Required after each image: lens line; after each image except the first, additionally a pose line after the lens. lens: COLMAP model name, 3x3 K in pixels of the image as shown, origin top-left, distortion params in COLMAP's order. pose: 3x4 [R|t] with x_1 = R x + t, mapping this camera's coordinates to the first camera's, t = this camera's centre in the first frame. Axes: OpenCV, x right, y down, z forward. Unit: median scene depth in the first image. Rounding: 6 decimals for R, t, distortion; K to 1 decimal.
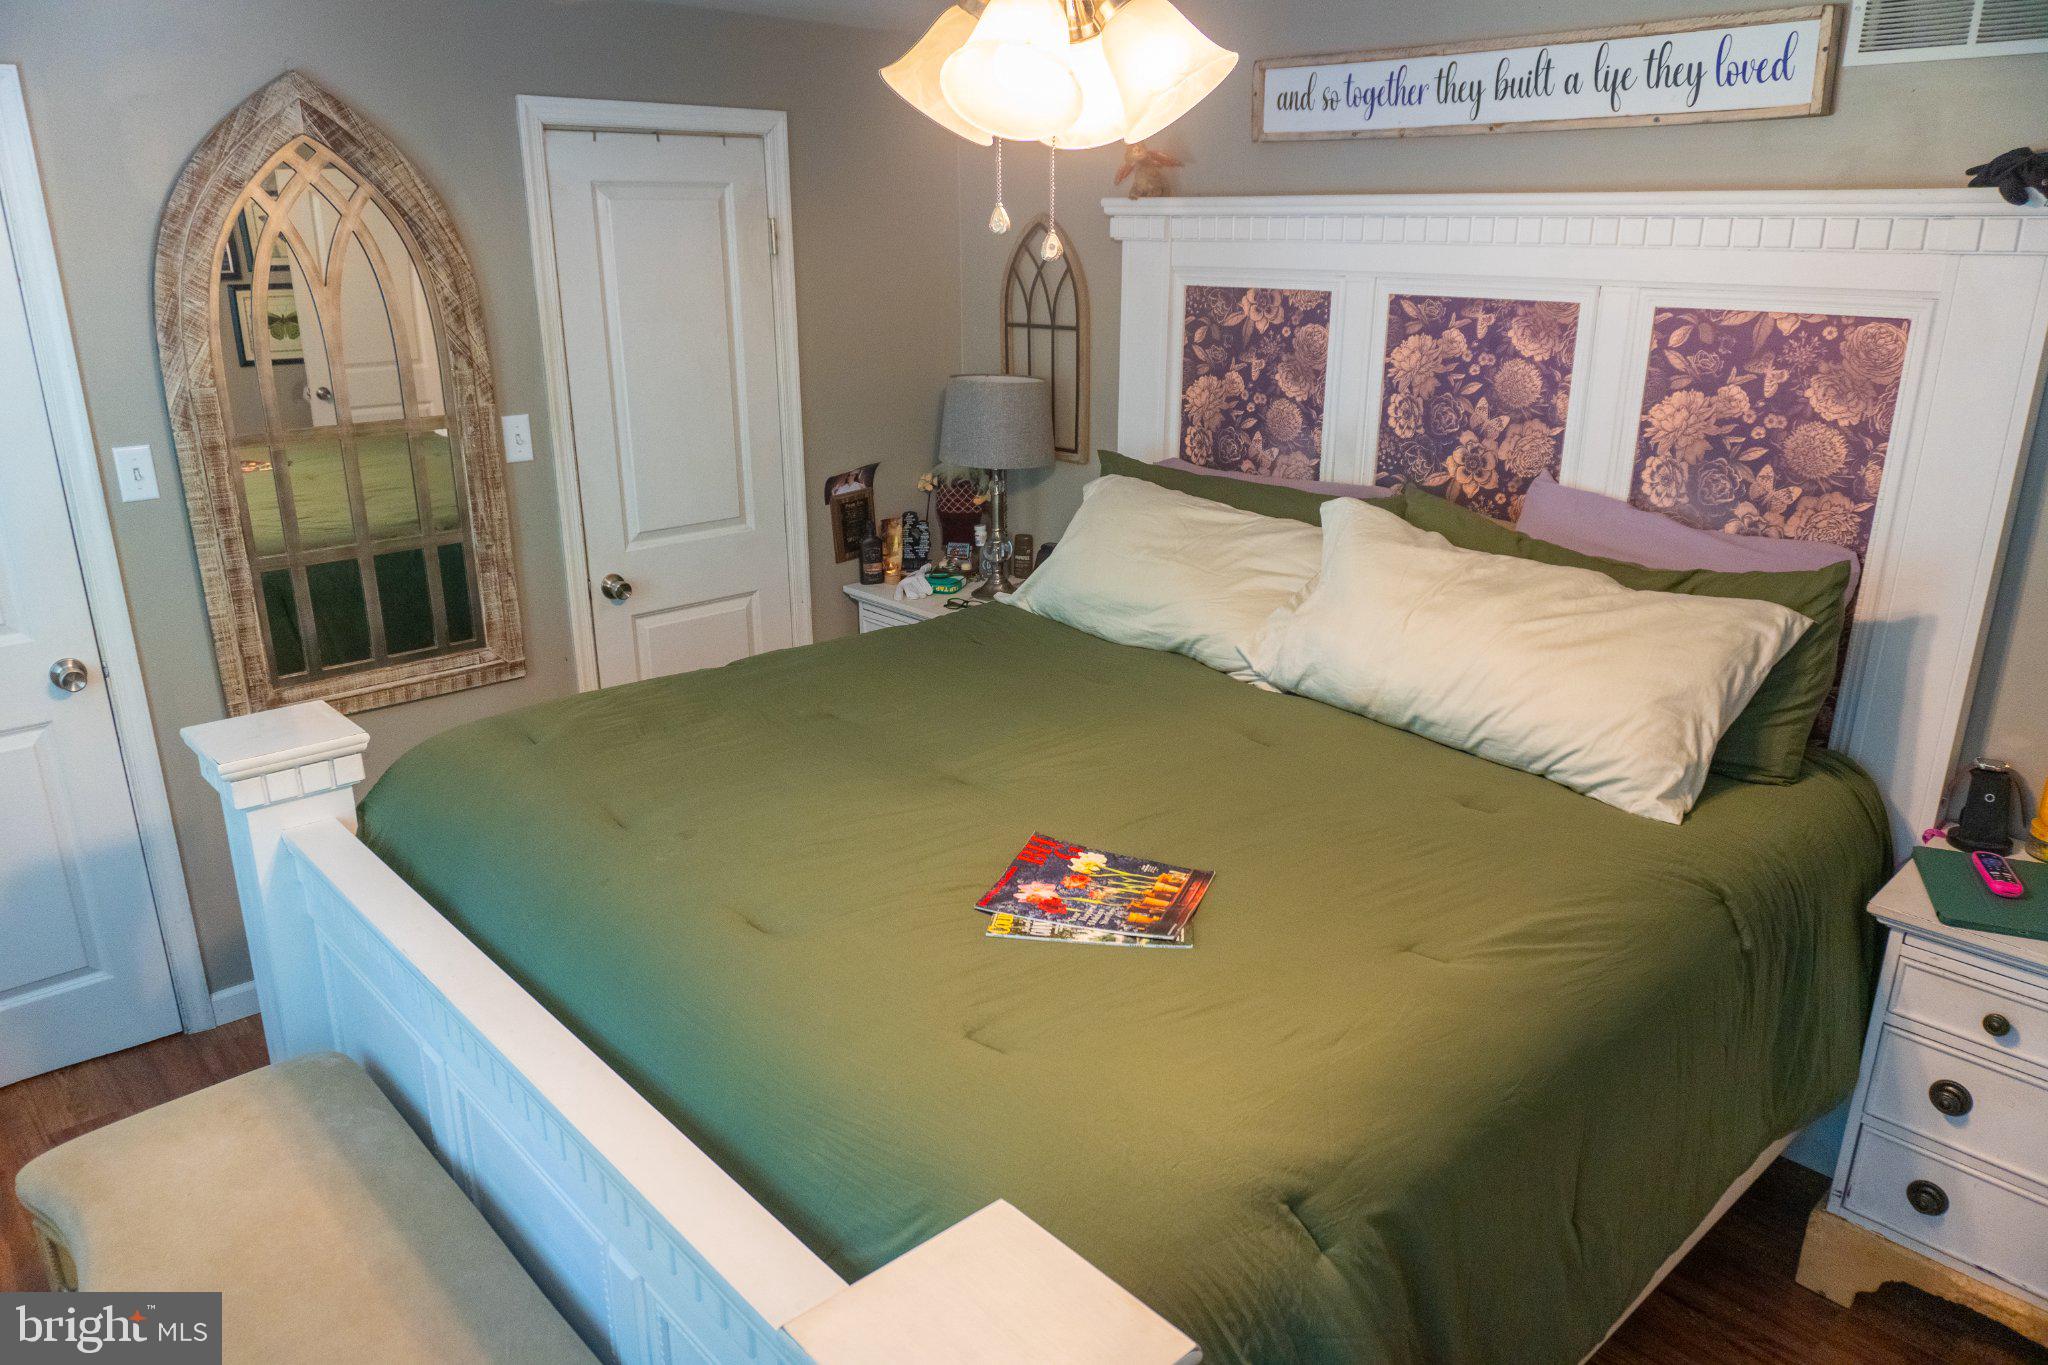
lens RADIAL K [[1391.3, 0, 1021.5], [0, 1391.3, 678.8], [0, 0, 1]] dist [-0.021316, -0.006409]
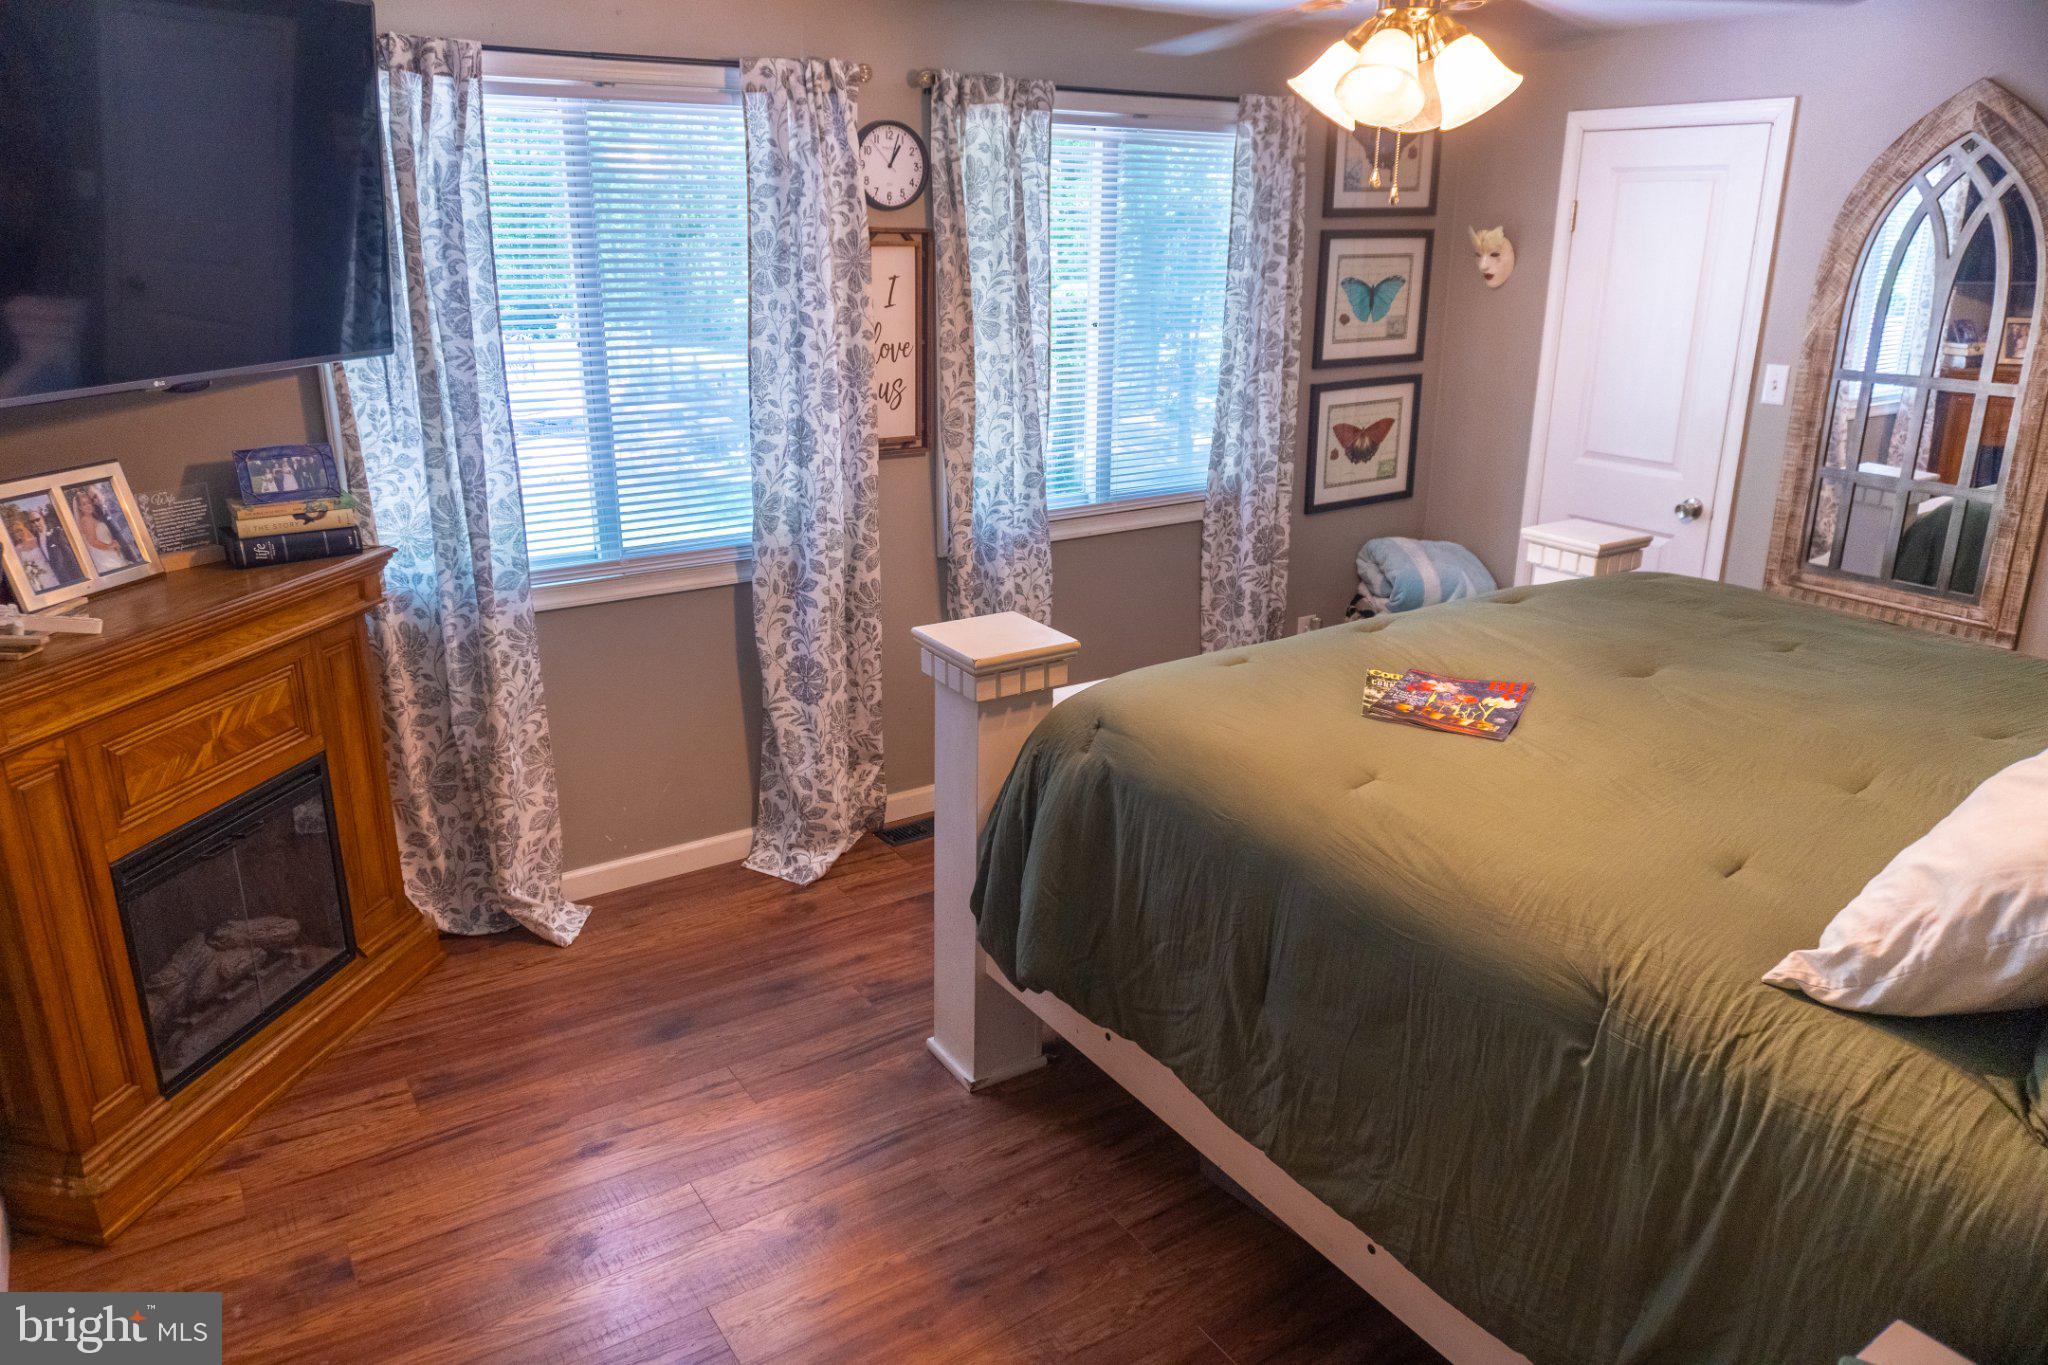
lens RADIAL K [[1391.3, 0, 1022.4], [0, 1391.3, 682.5], [0, 0, 1]] dist [-0.021316, -0.006409]
pose [[-0.168633, 0.301302, -0.938499, 1.230809], [-0.315799, 0.885429, 0.341008, -0.163508], [0.933721, 0.353882, -0.054162, 0.651528]]
